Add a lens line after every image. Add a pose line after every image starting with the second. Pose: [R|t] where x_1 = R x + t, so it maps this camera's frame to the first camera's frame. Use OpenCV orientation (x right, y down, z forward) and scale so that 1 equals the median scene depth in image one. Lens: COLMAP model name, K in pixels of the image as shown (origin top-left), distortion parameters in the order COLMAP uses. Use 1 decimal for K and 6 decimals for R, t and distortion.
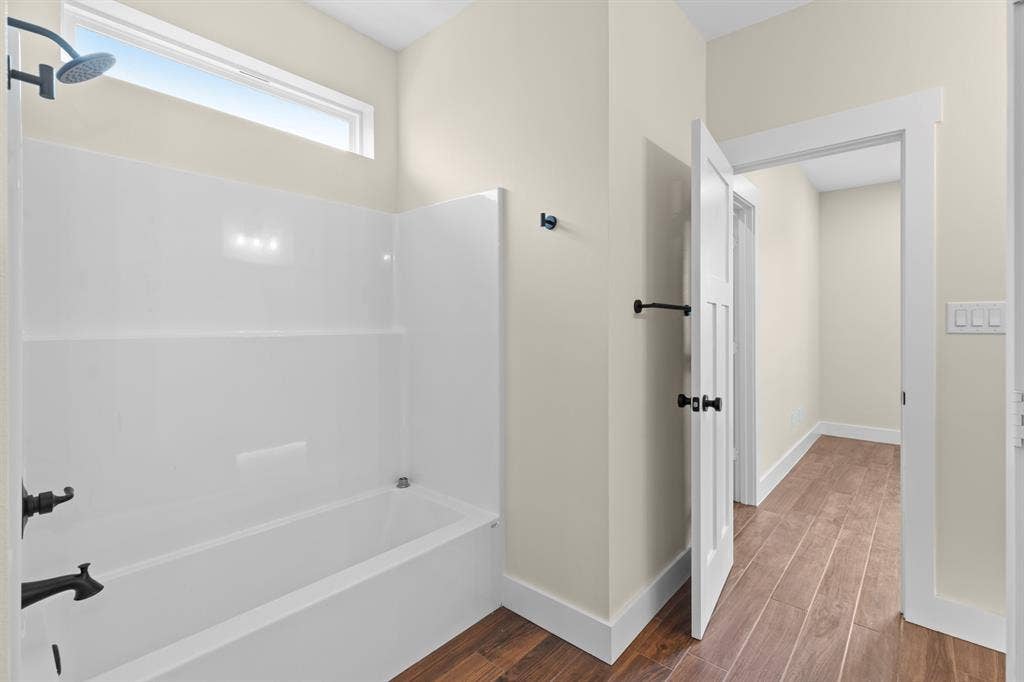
lens RADIAL K [[457.8, 0, 508.7], [0, 457.8, 326.8], [0, 0, 1]] dist [0.001039, -0.000408]
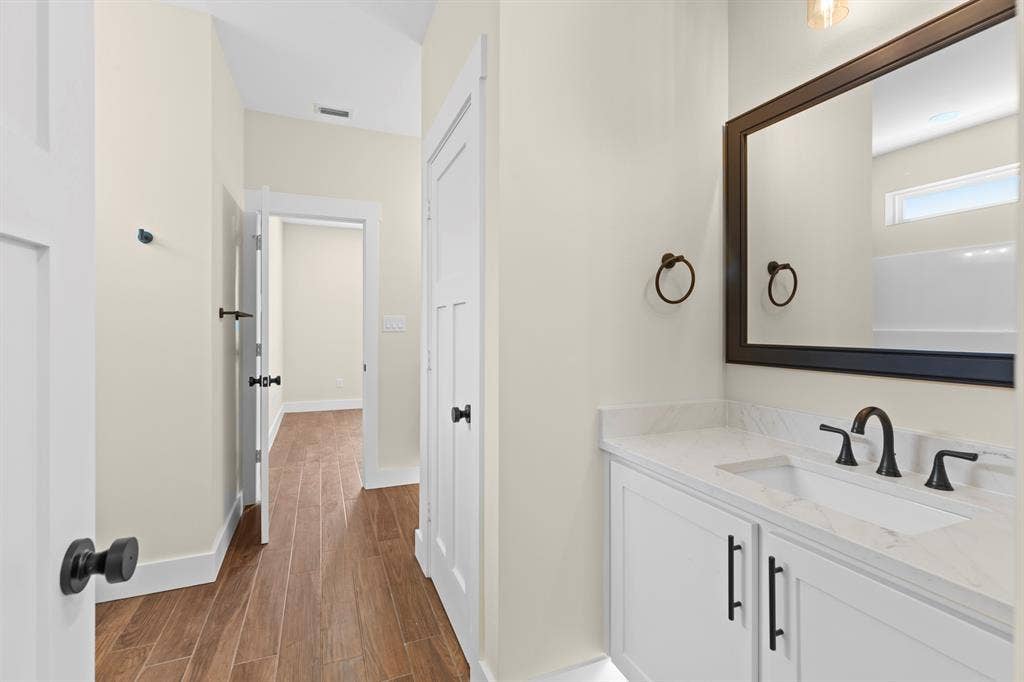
lens RADIAL K [[457.8, 0, 508.7], [0, 457.8, 326.8], [0, 0, 1]] dist [0.001039, -0.000408]
pose [[0.436800, 0.003085, 0.899553, -0.534092], [-0.003994, 0.999991, -0.001490, -0.005993], [-0.899550, -0.002943, 0.436808, -0.311881]]
